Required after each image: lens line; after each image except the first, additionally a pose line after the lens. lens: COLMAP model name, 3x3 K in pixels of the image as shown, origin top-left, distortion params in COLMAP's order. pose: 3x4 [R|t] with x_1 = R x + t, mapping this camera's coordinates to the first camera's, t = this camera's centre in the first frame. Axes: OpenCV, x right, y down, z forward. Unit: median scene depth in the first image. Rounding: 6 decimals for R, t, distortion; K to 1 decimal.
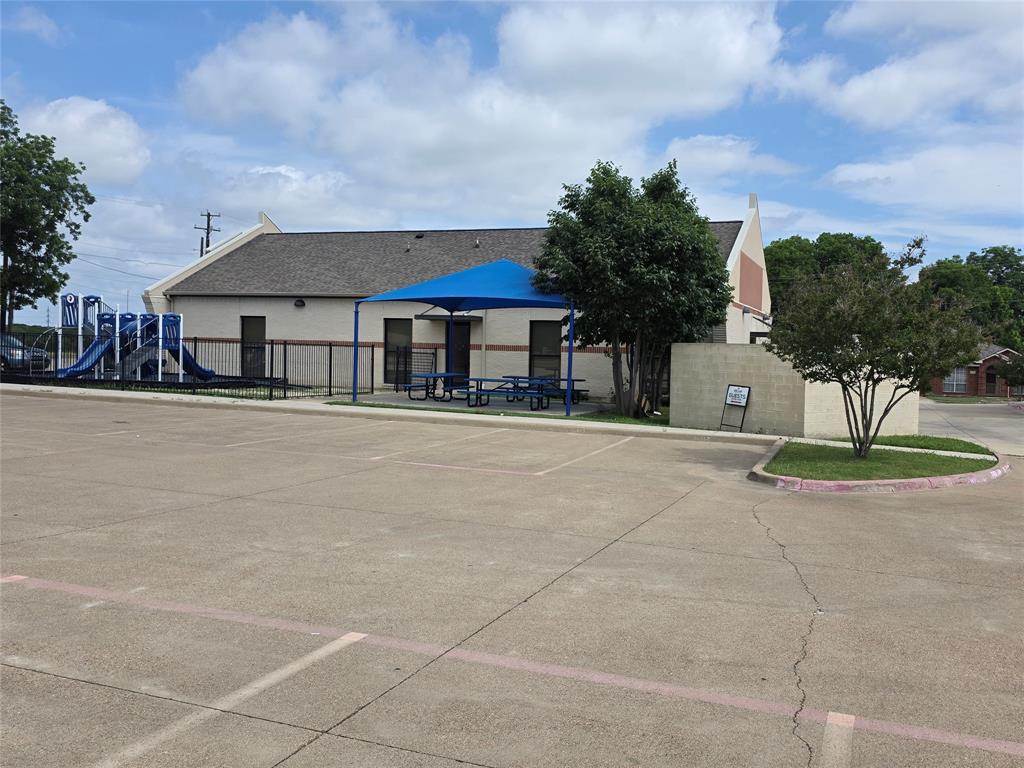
lens RADIAL K [[853.6, 0, 446.7], [0, 853.6, 382.9], [0, 0, 1]] dist [0.023465, 0.000349]
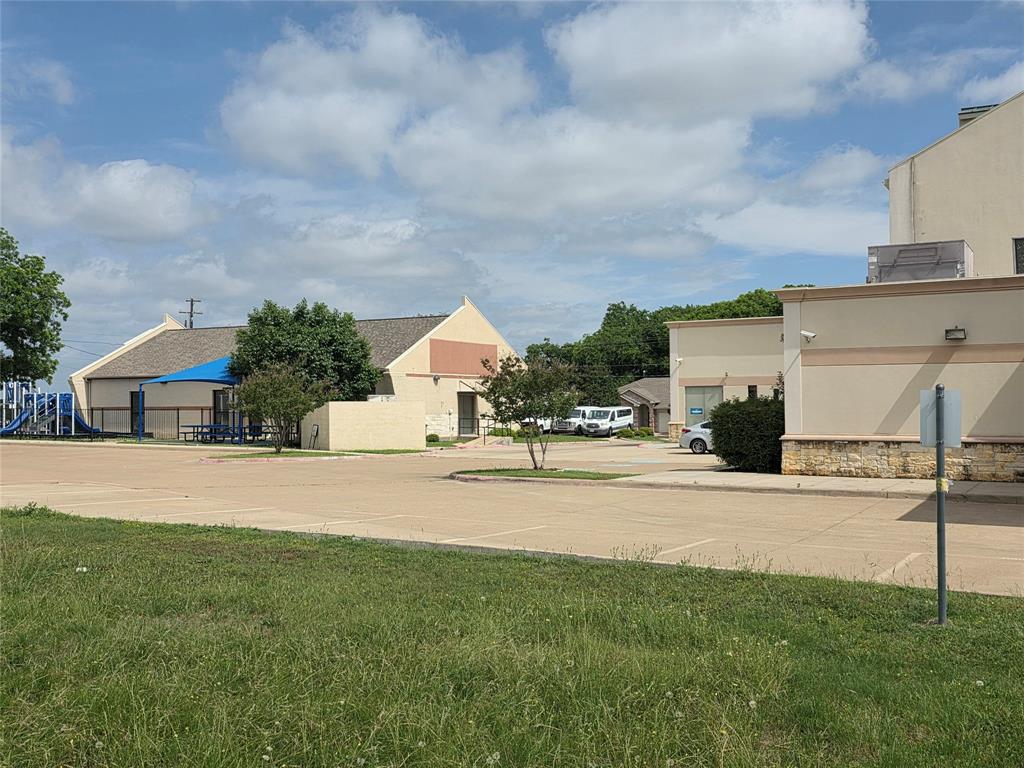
lens RADIAL K [[1122.0, 0, 460.6], [0, 1122.0, 386.6], [0, 0, 1]] dist [0.160072, -0.244470]
pose [[0.983200, -0.031824, -0.179736, 0.480194], [0.020200, 0.997606, -0.066137, 0.038886], [0.181411, 0.061395, 0.981489, -0.587594]]
